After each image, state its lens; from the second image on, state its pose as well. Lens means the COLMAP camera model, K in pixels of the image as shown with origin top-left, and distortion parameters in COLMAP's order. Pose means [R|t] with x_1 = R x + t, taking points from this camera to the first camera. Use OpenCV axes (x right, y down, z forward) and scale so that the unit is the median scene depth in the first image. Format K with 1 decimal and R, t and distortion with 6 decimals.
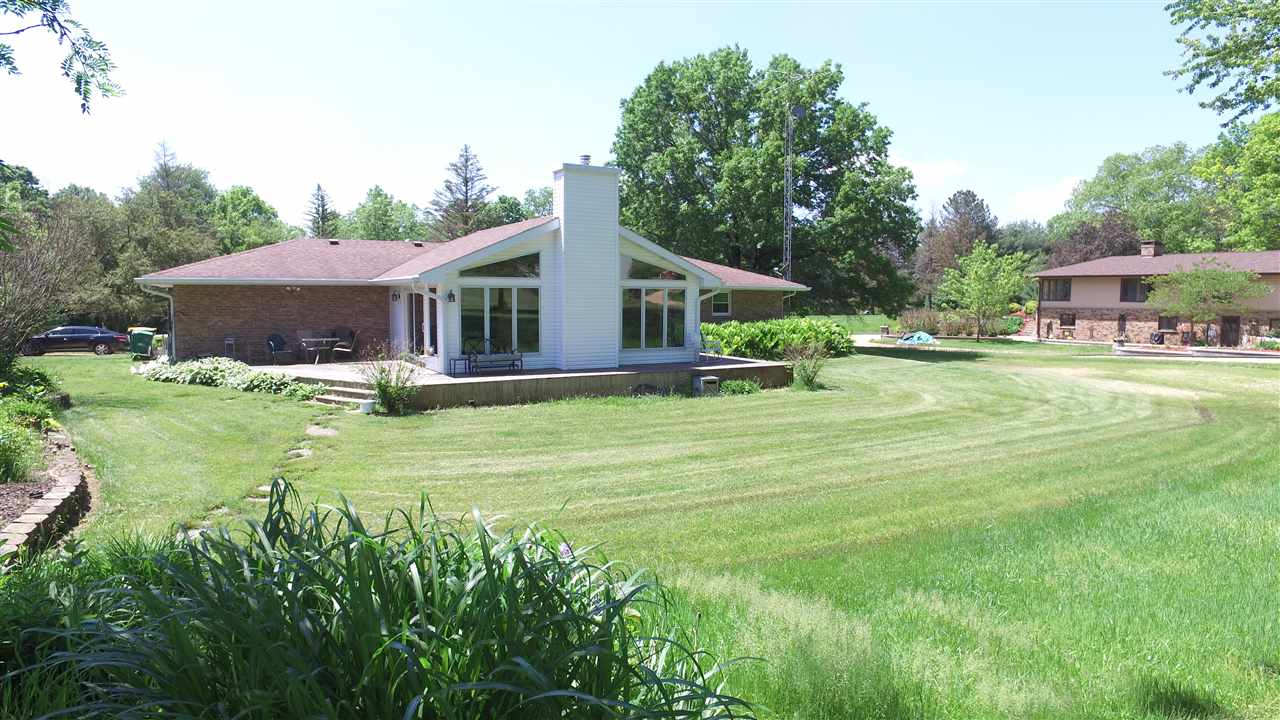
lens RADIAL K [[752.7, 0, 645.5], [0, 752.7, 370.6], [0, 0, 1]] dist [-0.071544, 0.015251]
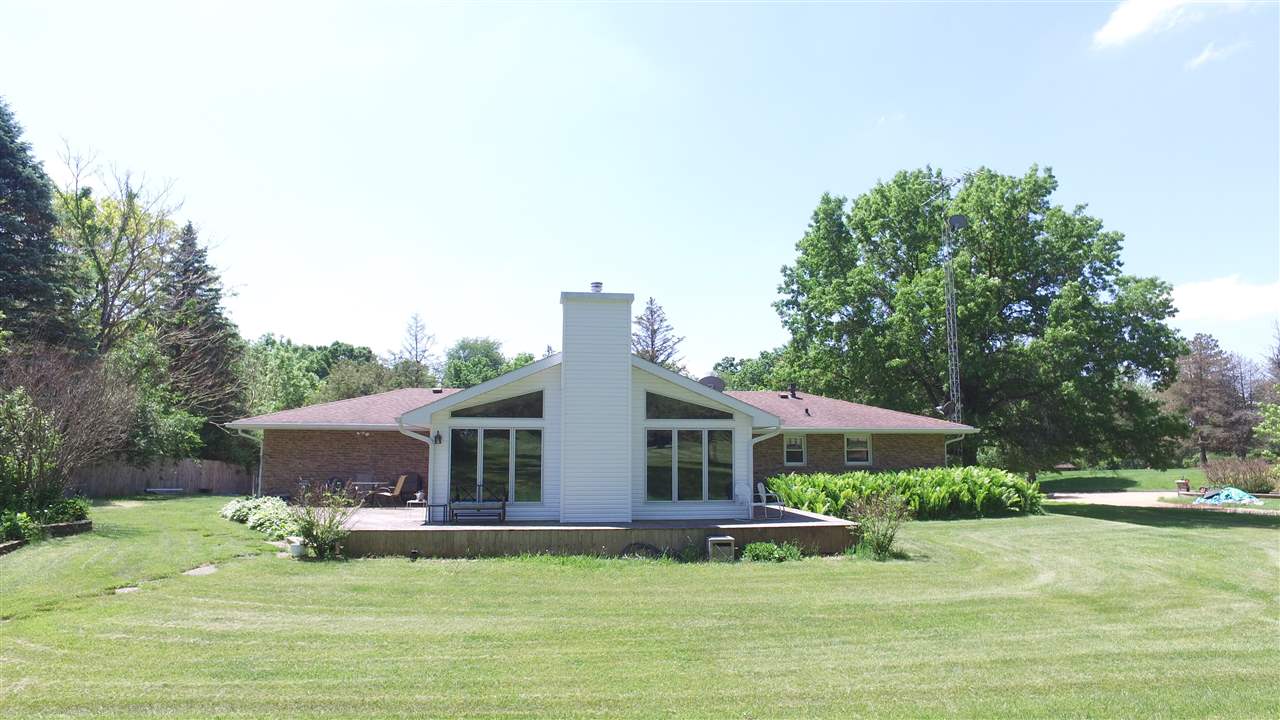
lens RADIAL K [[752.7, 0, 636.6], [0, 752.7, 359.6], [0, 0, 1]] dist [-0.071544, 0.015251]
pose [[0.913253, -0.055438, -0.403604, 0.255205], [-0.035724, 0.975984, -0.214893, -0.001165], [0.405824, 0.210669, 0.889340, 0.170976]]
